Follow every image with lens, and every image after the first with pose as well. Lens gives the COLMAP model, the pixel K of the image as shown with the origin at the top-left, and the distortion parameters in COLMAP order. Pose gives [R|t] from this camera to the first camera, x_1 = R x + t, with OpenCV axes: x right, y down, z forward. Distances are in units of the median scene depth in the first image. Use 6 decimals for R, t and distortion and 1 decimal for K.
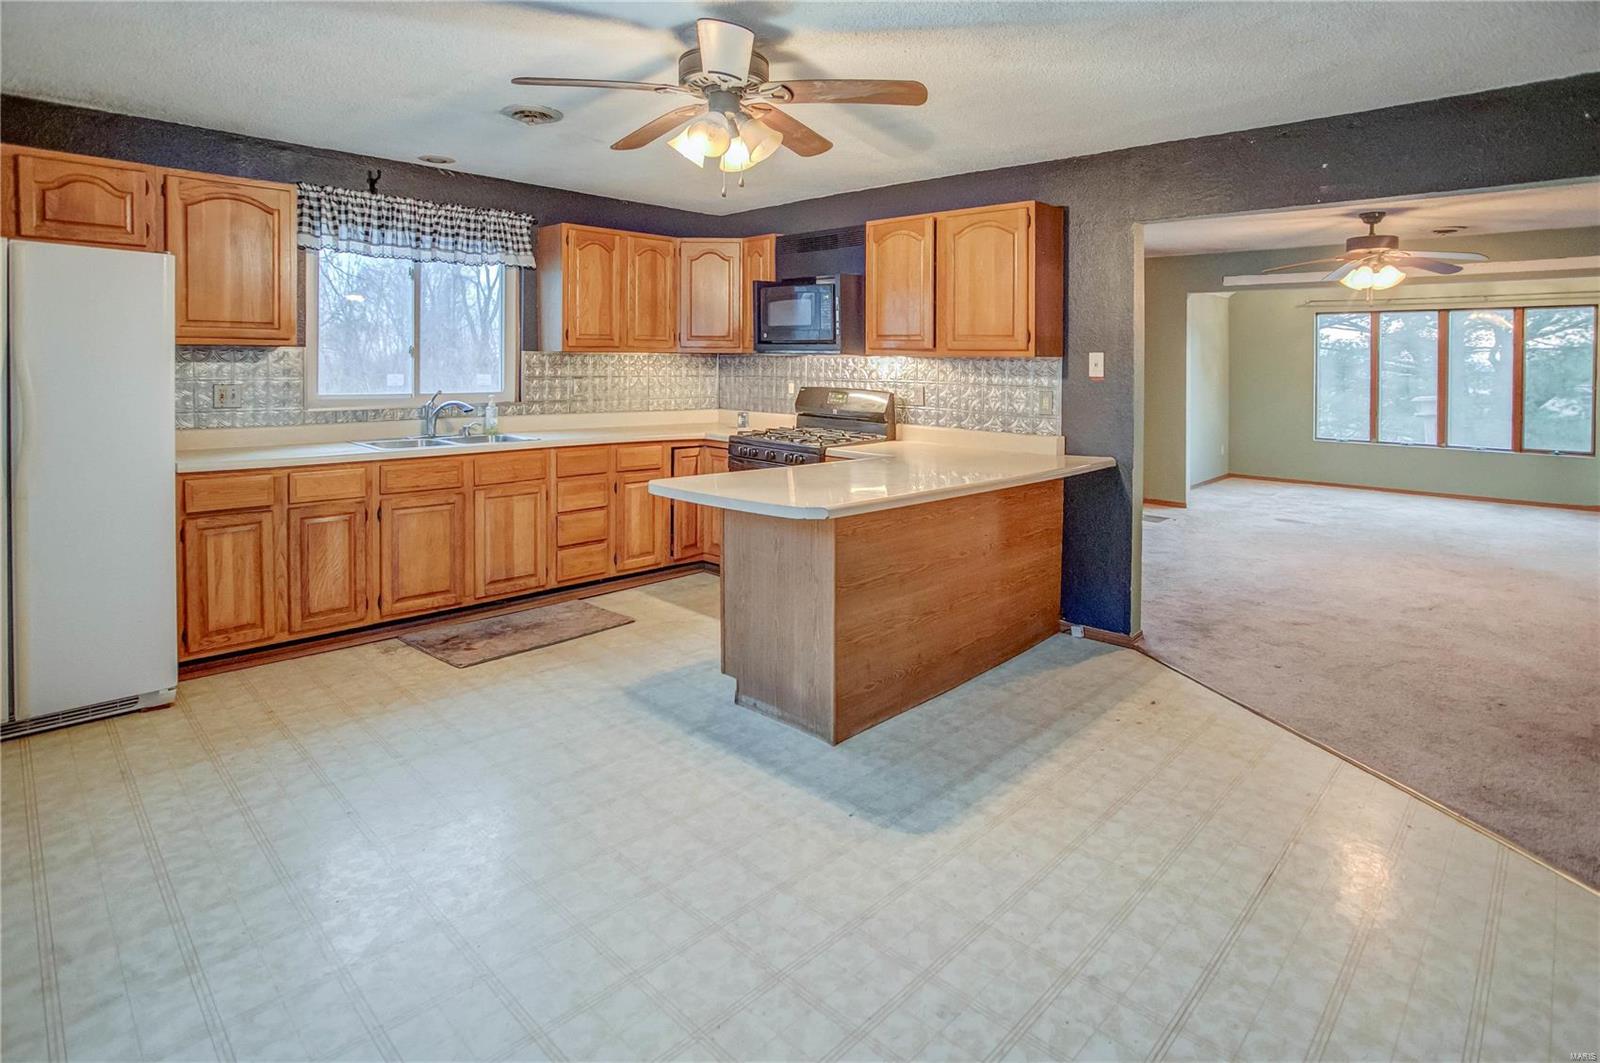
lens RADIAL K [[820.8, 0, 800.0], [0, 820.8, 531.5], [0, 0, 1]] dist [-0.034697, 0.000155]
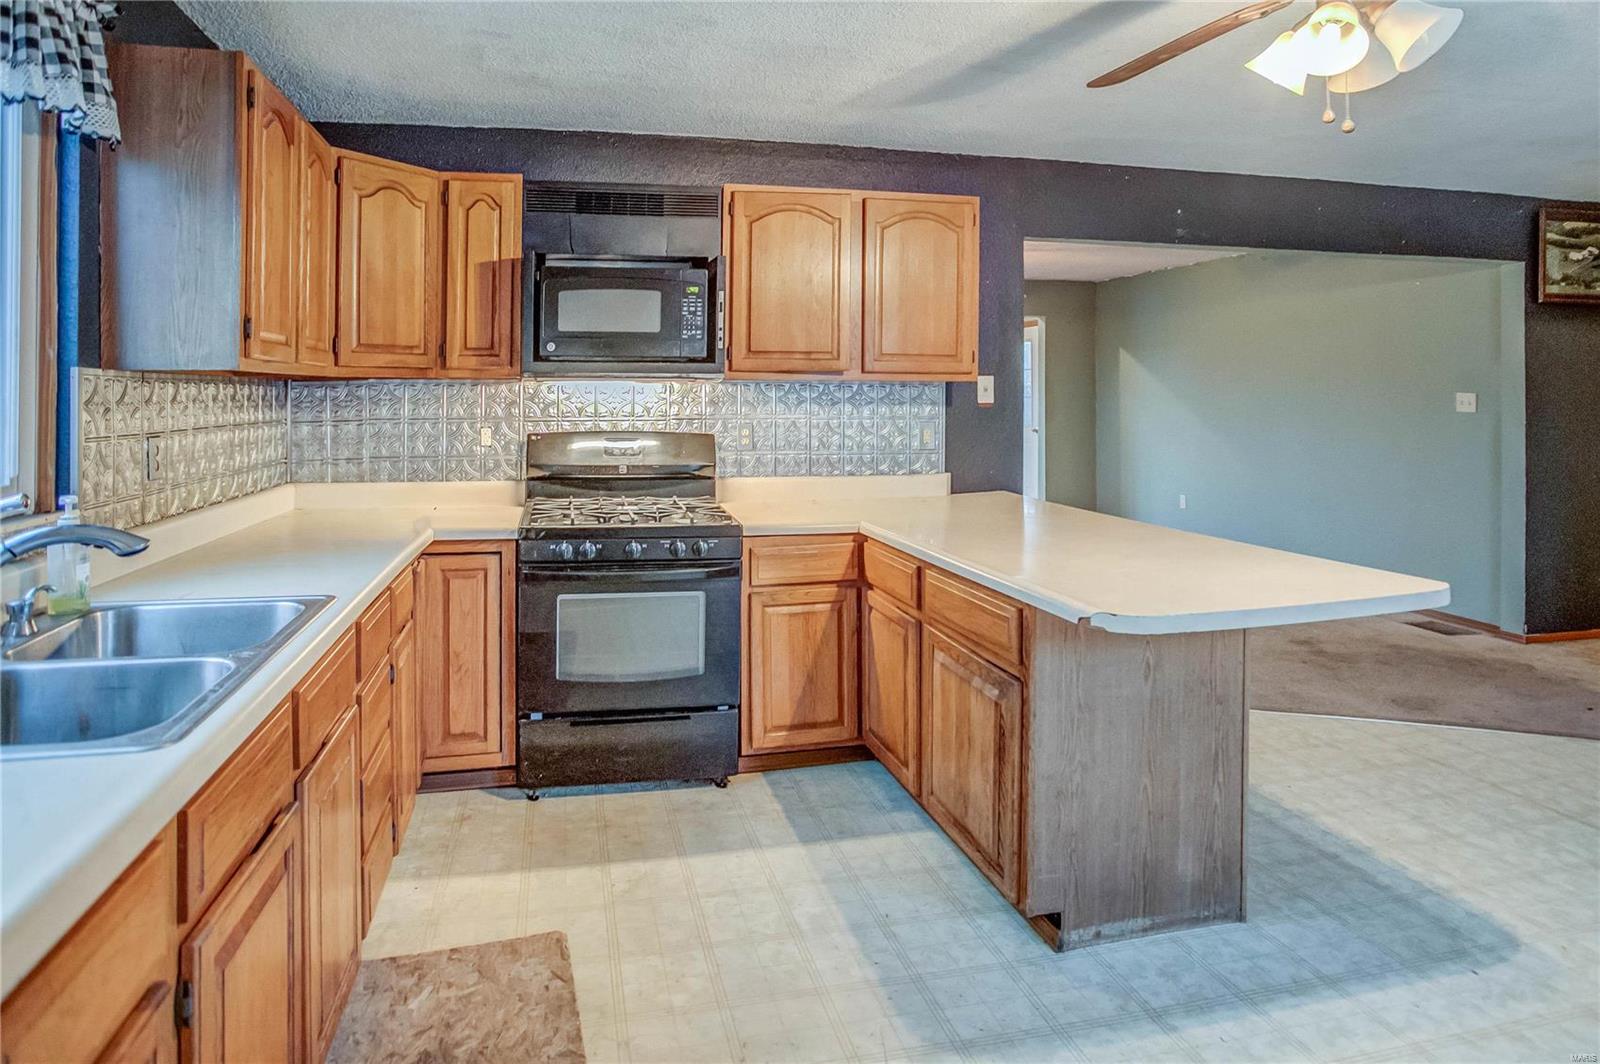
lens RADIAL K [[874.0, 0, 800.0], [0, 874.0, 532.0], [0, 0, 1]] dist [-0.031946, -0.000371]
pose [[0.568585, -0.138201, 0.810933, -0.551193], [0.176474, 0.983328, 0.043846, -0.127997], [-0.803473, 0.118178, 0.583494, 0.619654]]
